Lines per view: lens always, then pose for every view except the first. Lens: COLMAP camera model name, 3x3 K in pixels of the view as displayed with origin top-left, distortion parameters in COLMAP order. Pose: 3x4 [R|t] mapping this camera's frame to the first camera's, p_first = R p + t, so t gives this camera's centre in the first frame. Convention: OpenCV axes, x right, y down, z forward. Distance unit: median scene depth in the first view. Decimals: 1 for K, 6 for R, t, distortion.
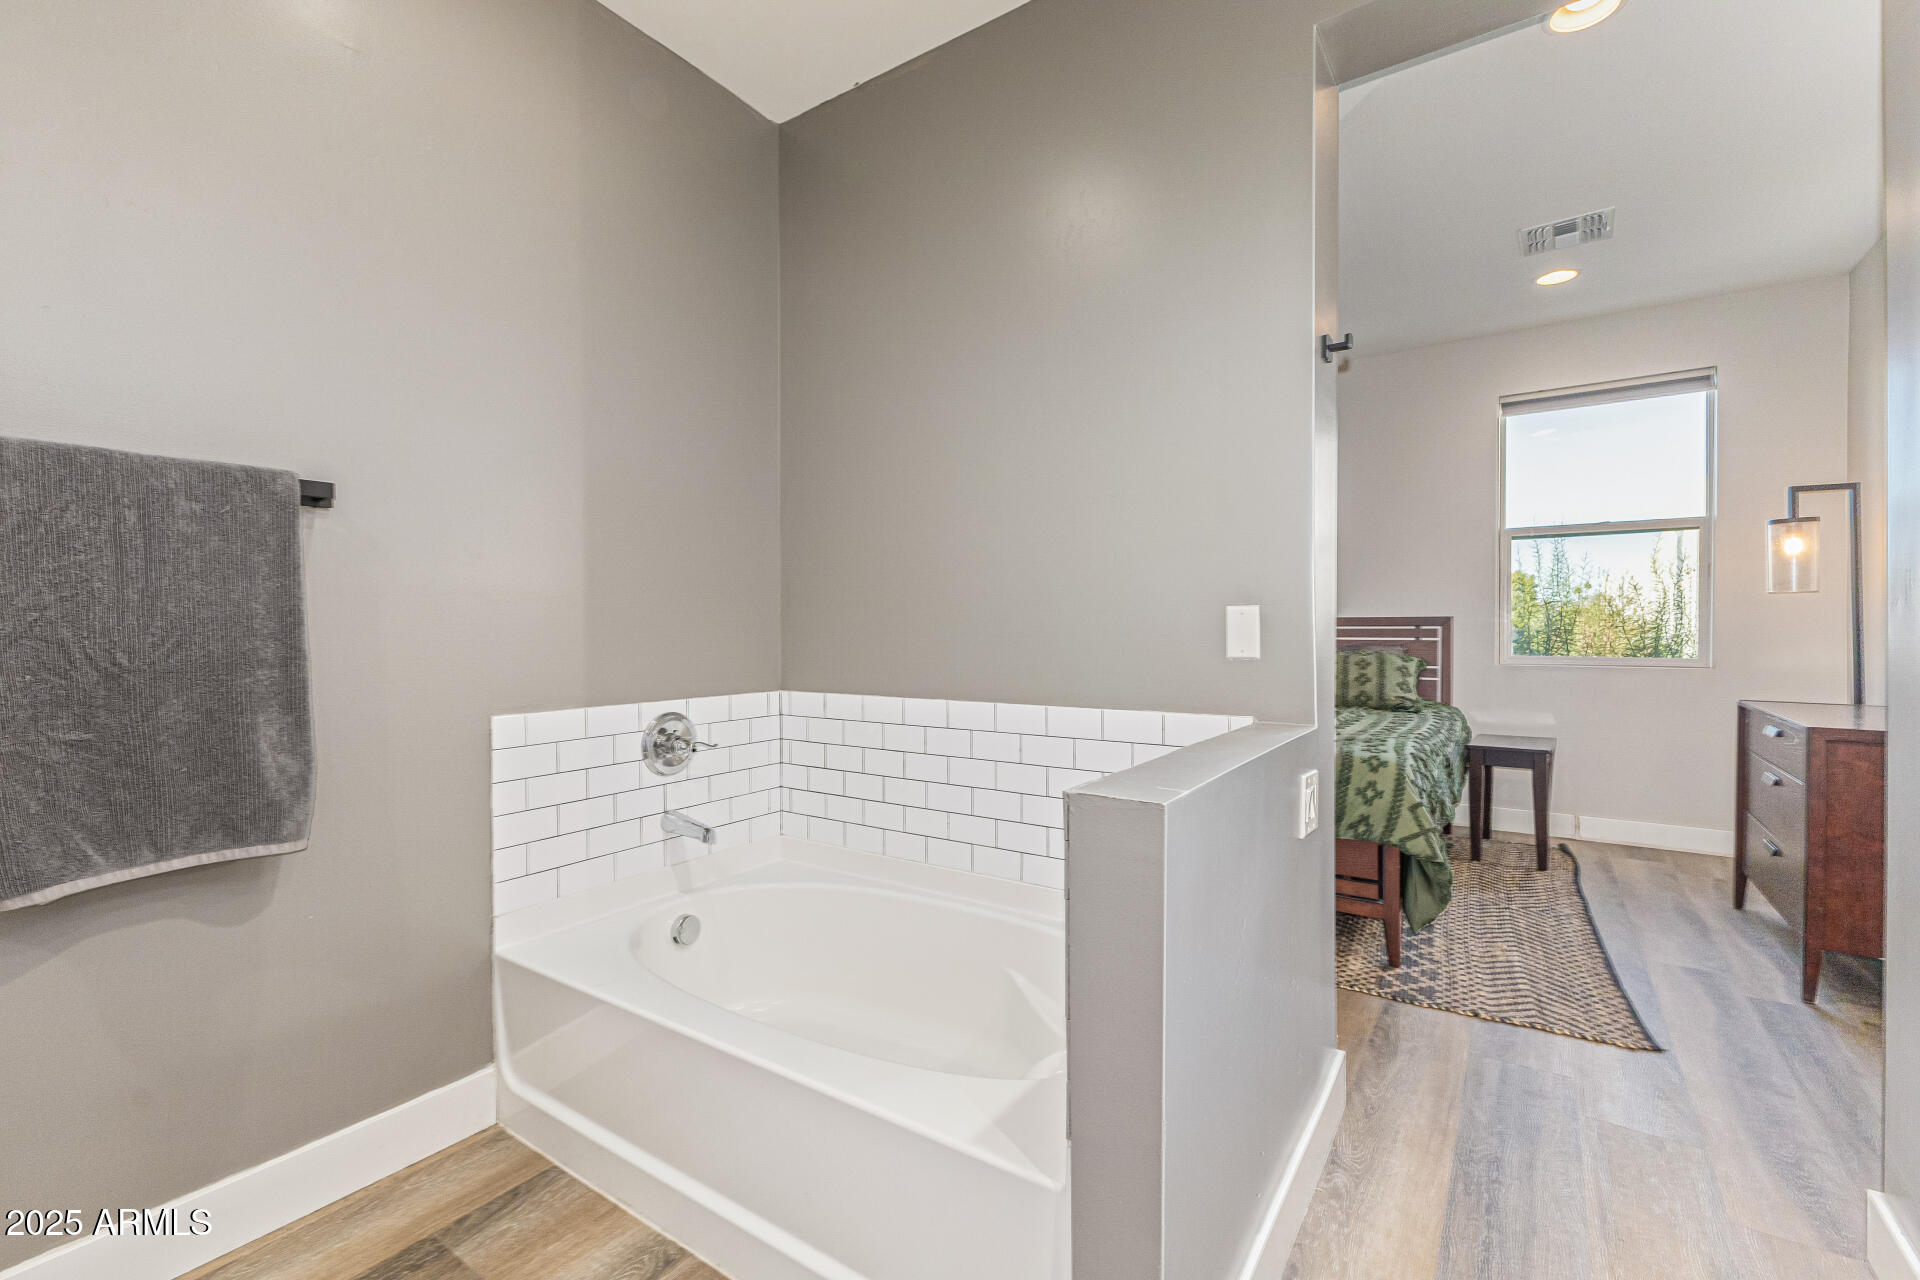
lens RADIAL K [[826.6, 0, 957.8], [0, 826.6, 635.7], [0, 0, 1]] dist [0.014514, -0.004554]
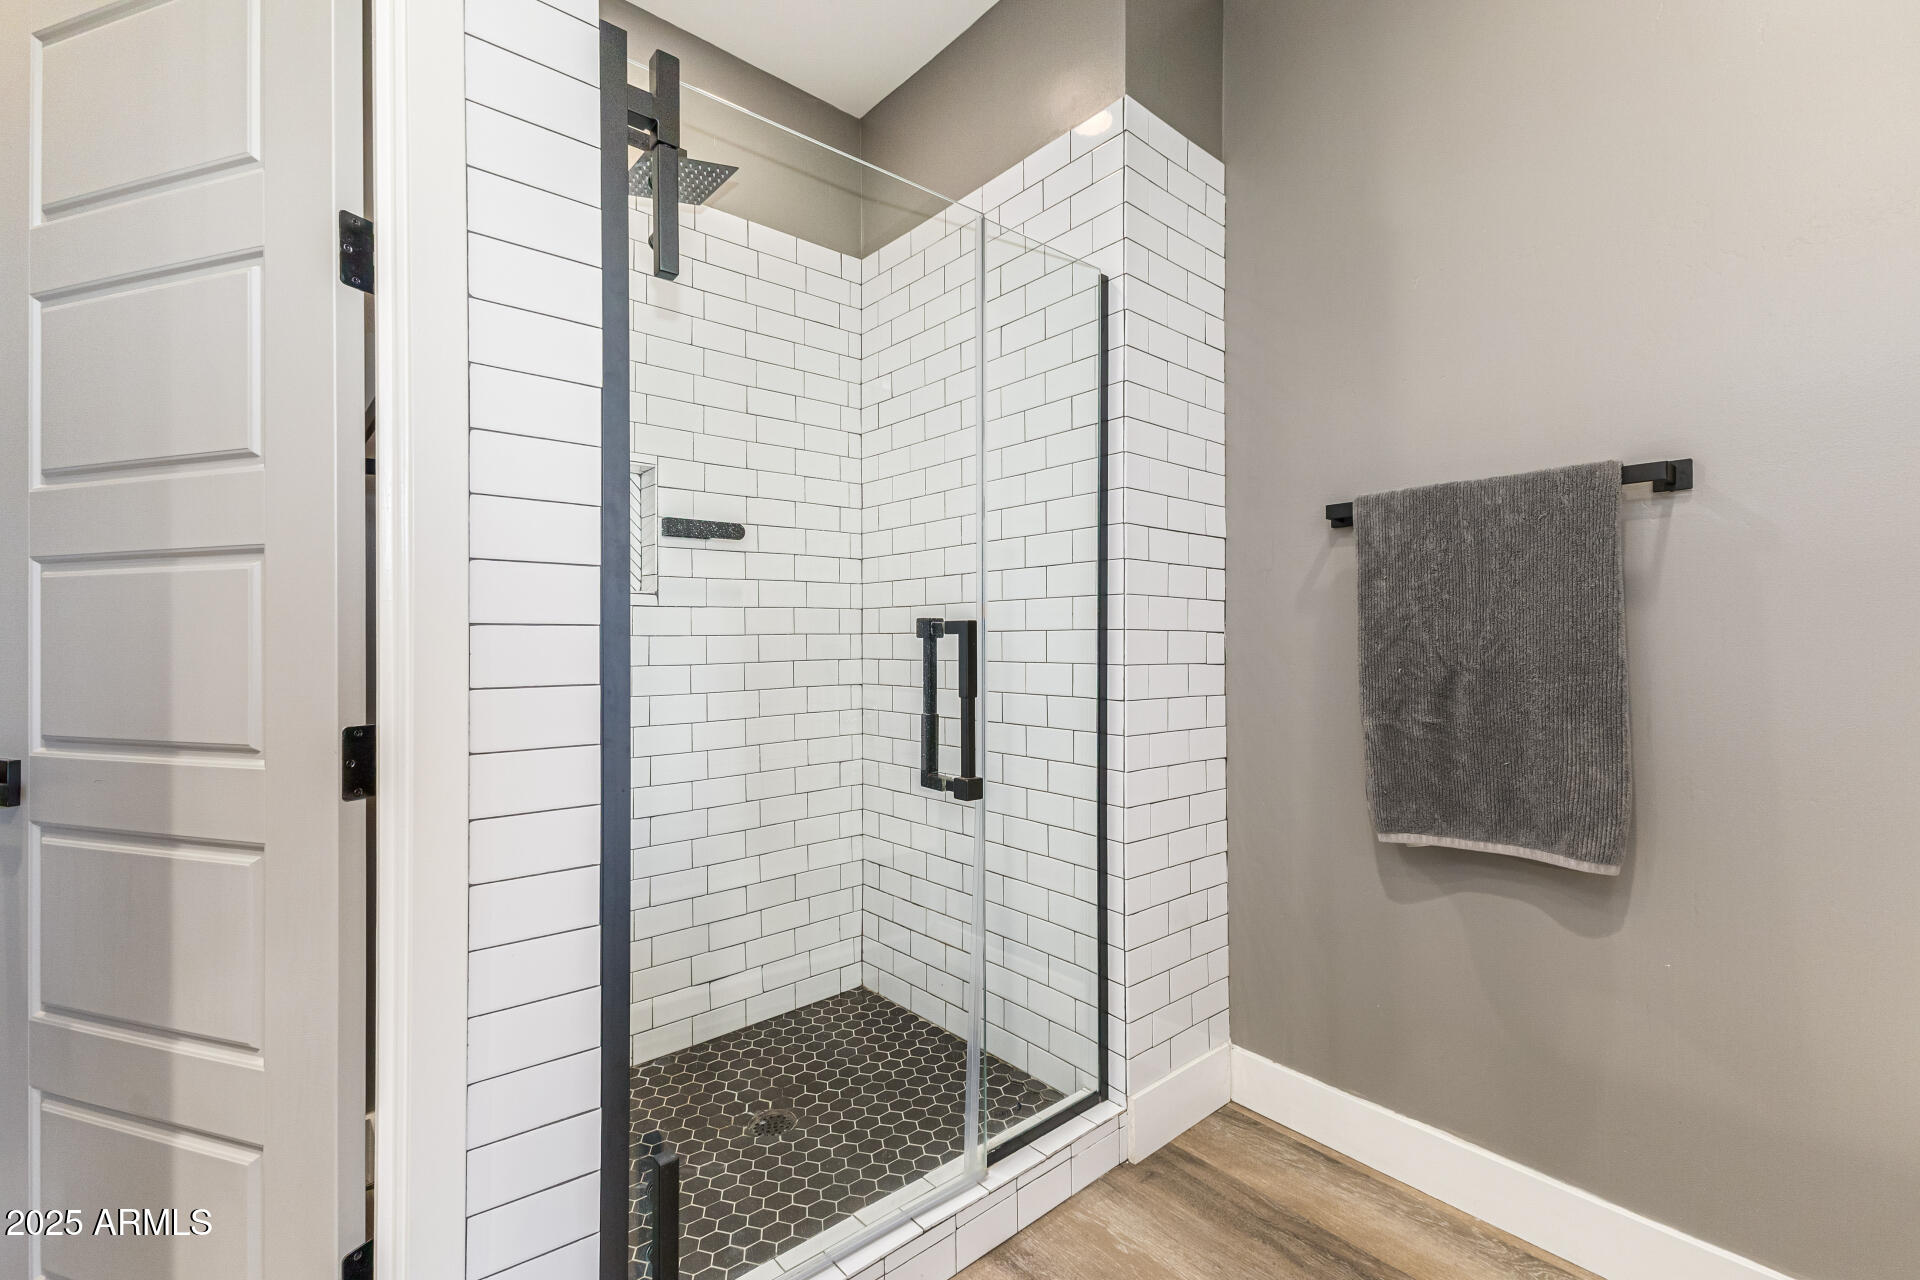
lens RADIAL K [[826.6, 0, 963.0], [0, 826.6, 633.6], [0, 0, 1]] dist [0.014514, -0.004554]
pose [[-0.261393, -0.000510, -0.965232, 0.298095], [-0.008120, 0.999966, 0.001670, -0.003358], [0.965198, 0.008274, -0.261388, 0.612624]]
